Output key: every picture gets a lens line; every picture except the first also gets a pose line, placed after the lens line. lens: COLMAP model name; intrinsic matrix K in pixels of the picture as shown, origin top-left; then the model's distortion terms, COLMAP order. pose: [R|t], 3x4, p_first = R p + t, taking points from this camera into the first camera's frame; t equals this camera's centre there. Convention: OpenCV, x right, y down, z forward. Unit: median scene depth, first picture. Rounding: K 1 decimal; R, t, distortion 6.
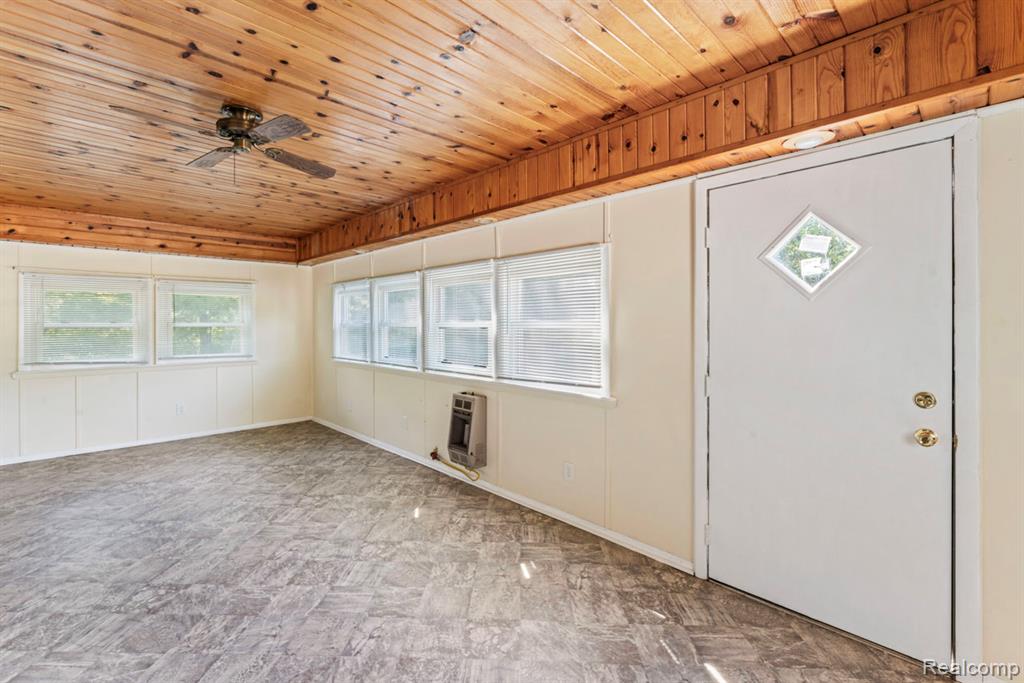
lens RADIAL K [[445.5, 0, 510.7], [0, 445.5, 332.3], [0, 0, 1]] dist [-0.029165, -0.001273]
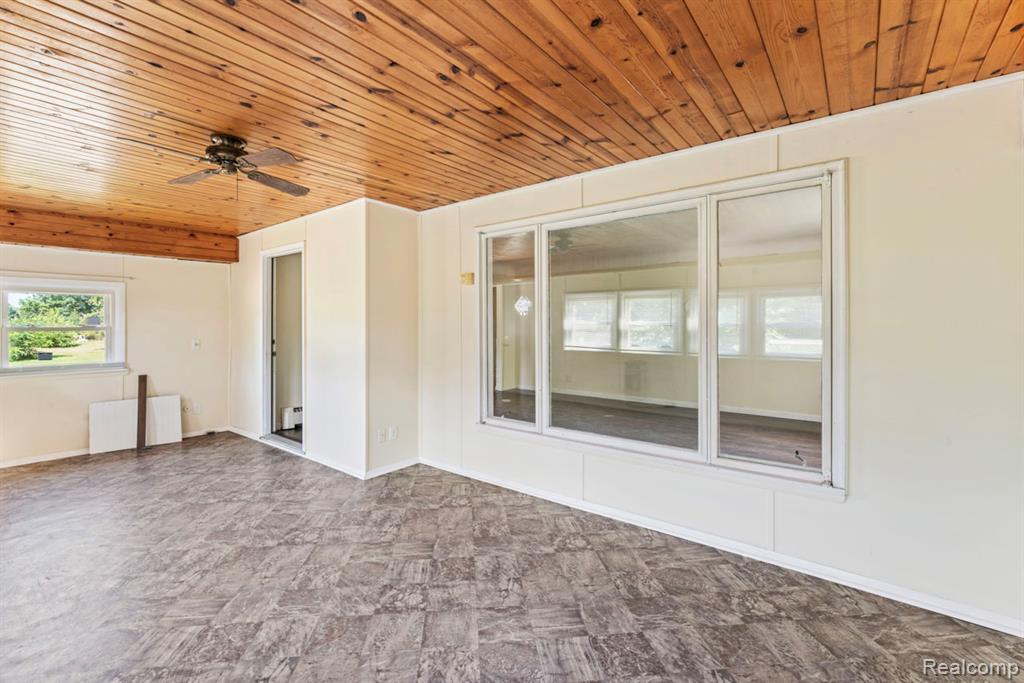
lens RADIAL K [[445.5, 0, 512.9], [0, 445.5, 331.7], [0, 0, 1]] dist [-0.029165, -0.001273]
pose [[-0.991623, 0.002290, -0.129146, -0.175316], [-0.000300, 0.999799, 0.020027, -0.035623], [0.129166, 0.019898, -0.991423, 2.098427]]
